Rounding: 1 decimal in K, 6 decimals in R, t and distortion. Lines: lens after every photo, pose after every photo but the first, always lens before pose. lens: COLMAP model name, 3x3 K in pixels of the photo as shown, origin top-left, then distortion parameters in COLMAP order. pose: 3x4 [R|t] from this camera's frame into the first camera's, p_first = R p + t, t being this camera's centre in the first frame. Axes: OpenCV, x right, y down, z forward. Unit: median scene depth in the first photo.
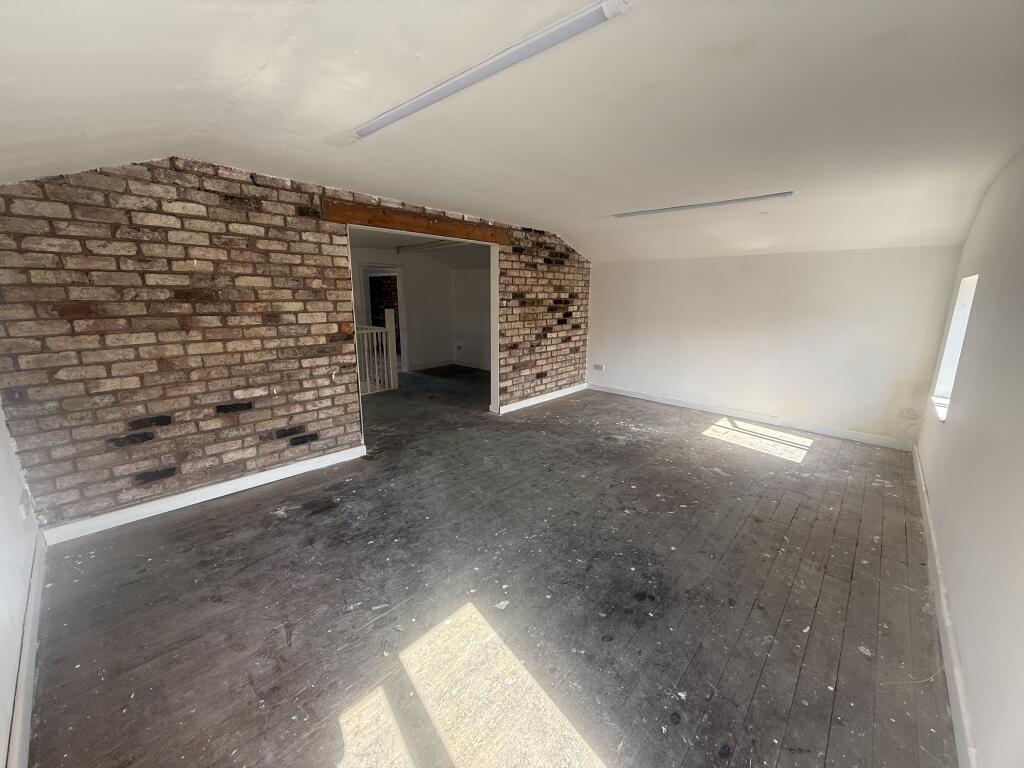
lens RADIAL K [[407.0, 0, 510.6], [0, 407.0, 383.0], [0, 0, 1]] dist [-0.000026, 0.000288]
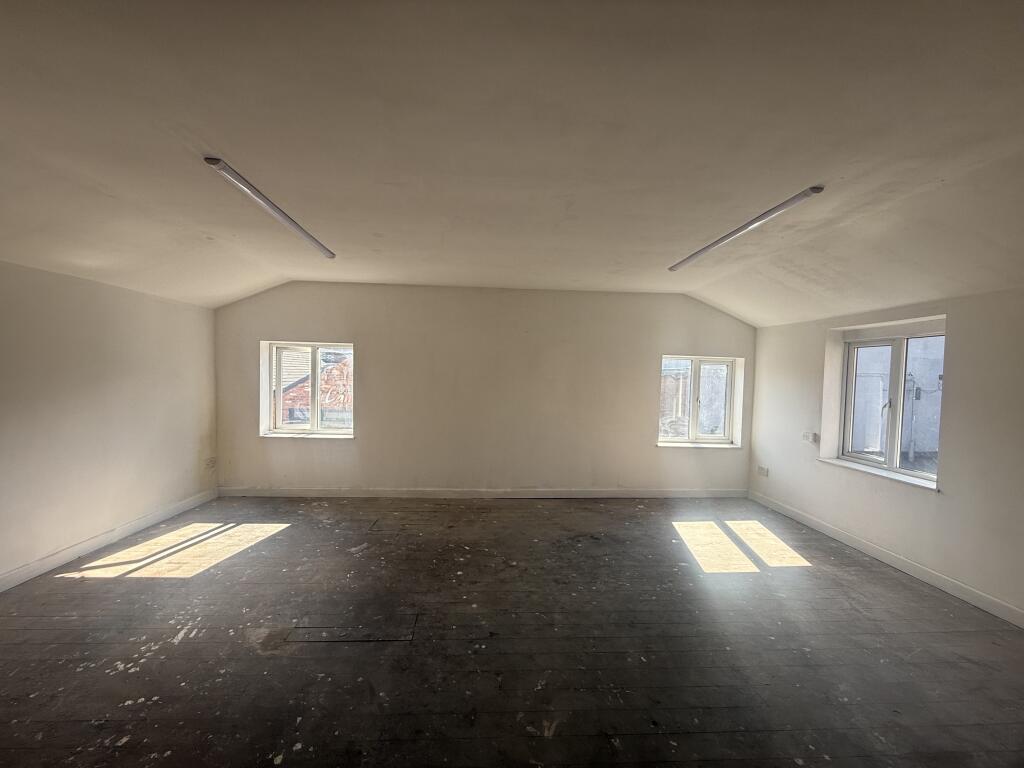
lens RADIAL K [[407.0, 0, 508.7], [0, 407.0, 384.6], [0, 0, 1]] dist [-0.000026, 0.000288]
pose [[-0.712697, -0.047731, 0.699846, -0.299121], [0.117528, 0.975455, 0.186214, -0.236712], [-0.691556, 0.214965, -0.689594, 1.211154]]
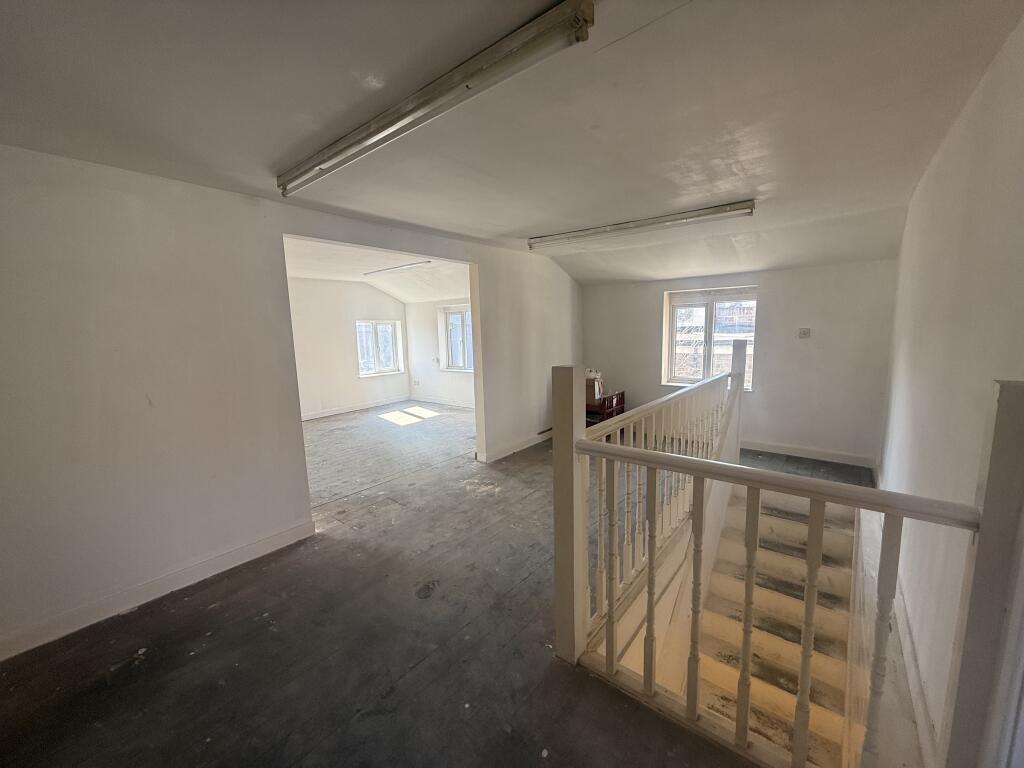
lens RADIAL K [[407.0, 0, 503.9], [0, 407.0, 384.5], [0, 0, 1]] dist [-0.000026, 0.000288]
pose [[-0.998927, 0.026981, -0.037643, -0.392201], [0.012394, 0.938873, 0.344041, -0.410707], [0.044624, 0.343206, -0.938200, 1.976123]]
